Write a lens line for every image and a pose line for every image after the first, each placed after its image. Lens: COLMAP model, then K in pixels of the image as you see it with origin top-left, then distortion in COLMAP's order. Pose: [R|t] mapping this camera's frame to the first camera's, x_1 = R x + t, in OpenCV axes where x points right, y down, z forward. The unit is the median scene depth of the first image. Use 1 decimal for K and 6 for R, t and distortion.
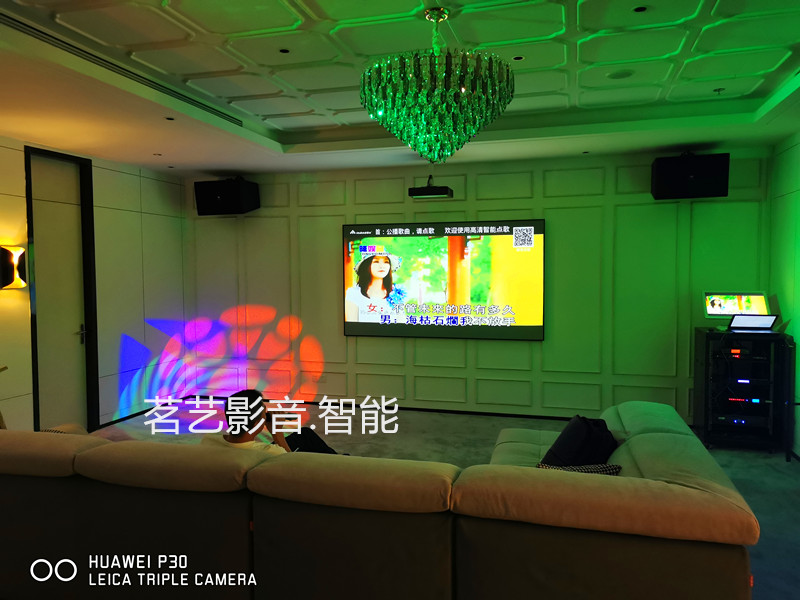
lens RADIAL K [[605.4, 0, 402.5], [0, 605.4, 303.3], [0, 0, 1]] dist [0.081382, -0.002891]
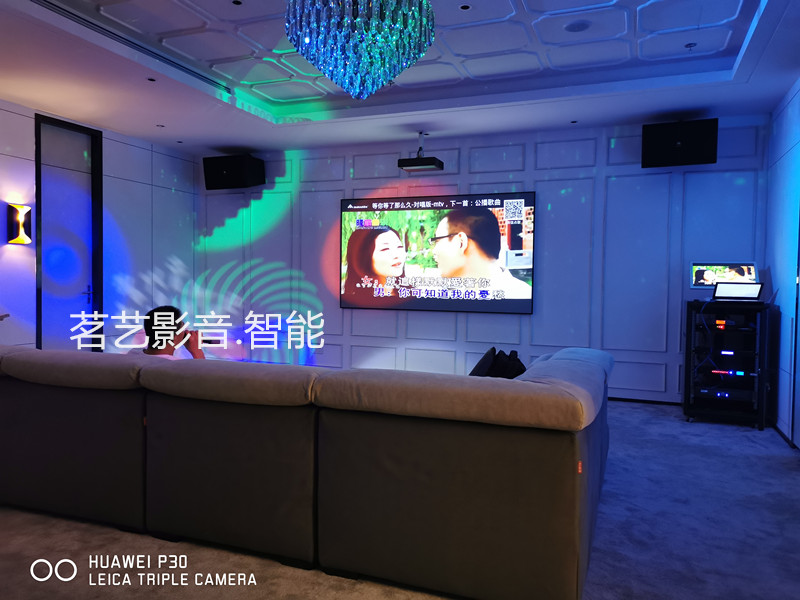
lens RADIAL K [[605.4, 0, 400.5], [0, 605.4, 299.6], [0, 0, 1]] dist [0.081382, -0.002891]
pose [[0.995030, 0.022886, -0.096908, 0.132531], [-0.024982, 0.999478, -0.020471, 0.073828], [0.096389, 0.022790, 0.995083, -0.008791]]
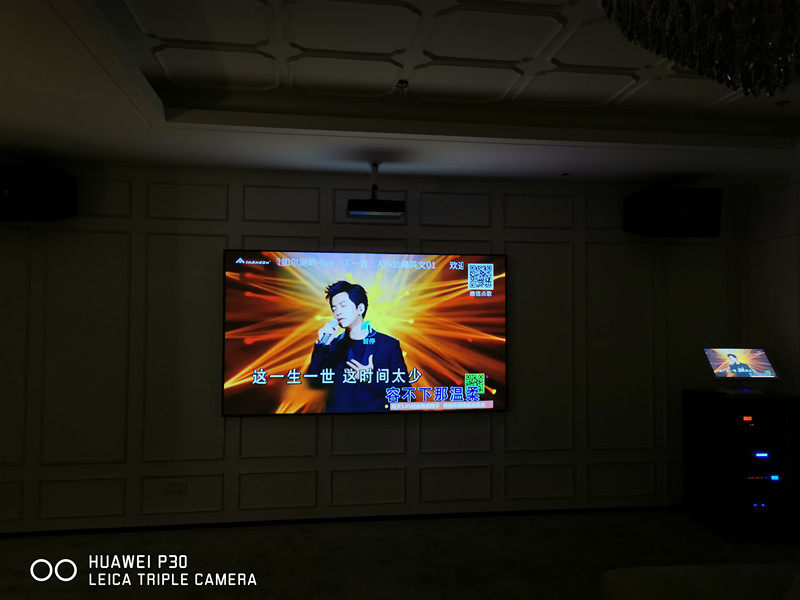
lens RADIAL K [[605.4, 0, 396.0], [0, 605.4, 302.4], [0, 0, 1]] dist [0.081382, -0.002891]
pose [[0.918952, 0.020954, 0.393813, -0.237026], [0.013578, 0.996314, -0.084695, -0.014718], [-0.394137, 0.083177, 0.915280, 0.396688]]
